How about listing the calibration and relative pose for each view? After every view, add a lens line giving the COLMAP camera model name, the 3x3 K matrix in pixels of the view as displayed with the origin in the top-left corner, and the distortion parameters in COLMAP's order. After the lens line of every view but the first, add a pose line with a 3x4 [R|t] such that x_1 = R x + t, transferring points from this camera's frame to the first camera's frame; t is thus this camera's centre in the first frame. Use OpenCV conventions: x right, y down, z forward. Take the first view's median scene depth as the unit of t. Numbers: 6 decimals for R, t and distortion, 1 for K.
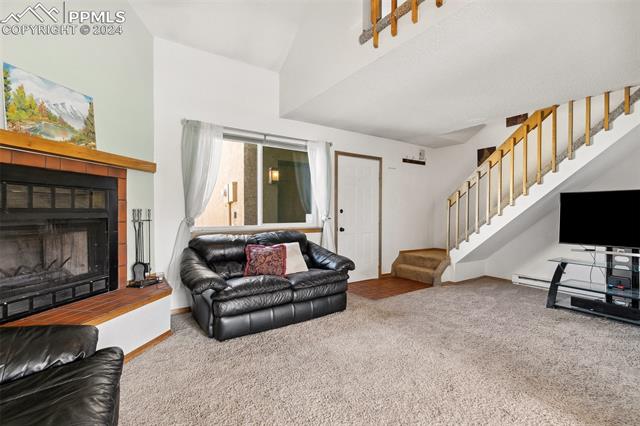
lens RADIAL K [[295.0, 0, 320.0], [0, 295.0, 213.0], [0, 0, 1]] dist [0.001917, -0.000090]
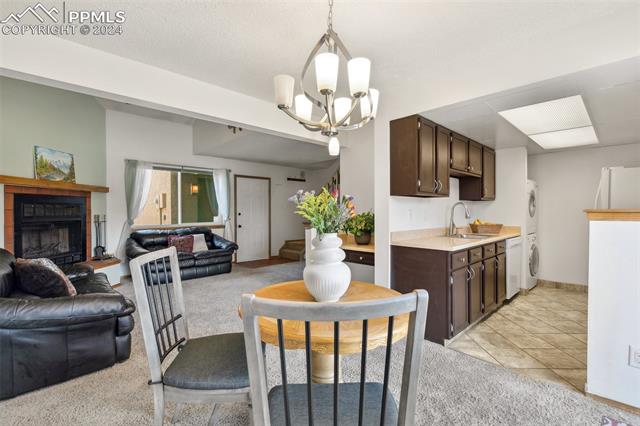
lens RADIAL K [[295.0, 0, 320.0], [0, 295.0, 213.0], [0, 0, 1]] dist [0.001917, -0.000090]
pose [[0.985208, -0.007155, 0.171211, 0.299708], [0.007237, 0.999974, 0.000143, -0.013028], [-0.171208, 0.001098, 0.985234, -0.760624]]
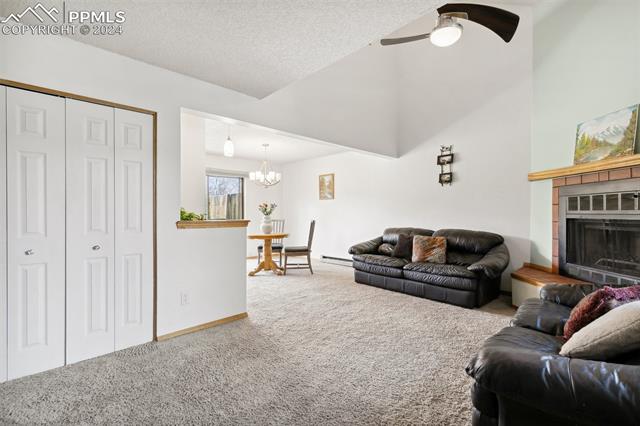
lens RADIAL K [[286.0, 0, 320.0], [0, 286.0, 213.0], [0, 0, 1]] dist [0.001423, 0.000149]
pose [[-0.987933, -0.001945, -0.154867, 0.355228], [-0.003265, 0.999960, 0.008268, -0.006870], [0.154844, 0.008674, -0.987901, 1.320960]]
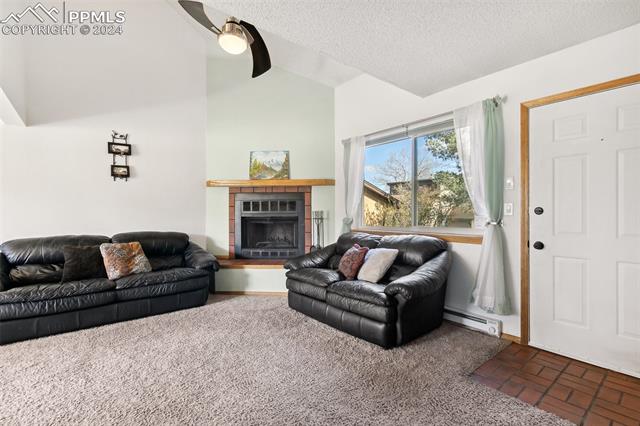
lens RADIAL K [[295.0, 0, 320.0], [0, 295.0, 213.0], [0, 0, 1]] dist [0.001917, -0.000090]
pose [[0.078042, 0.000207, -0.996950, 0.774226], [-0.002813, 0.999996, -0.000013, -0.002549], [0.996946, 0.002806, 0.078042, 0.761846]]
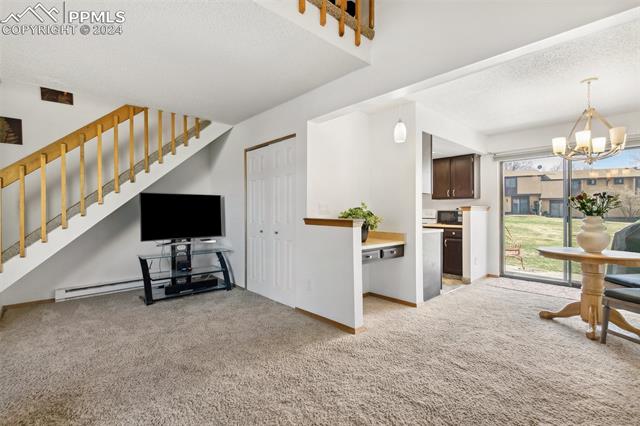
lens RADIAL K [[295.0, 0, 320.0], [0, 295.0, 213.0], [0, 0, 1]] dist [0.001917, -0.000090]
pose [[-0.152437, -0.013481, 0.988221, -0.331438], [0.007025, 0.999867, 0.014723, -0.008458], [-0.988288, 0.009187, -0.152322, 0.589679]]
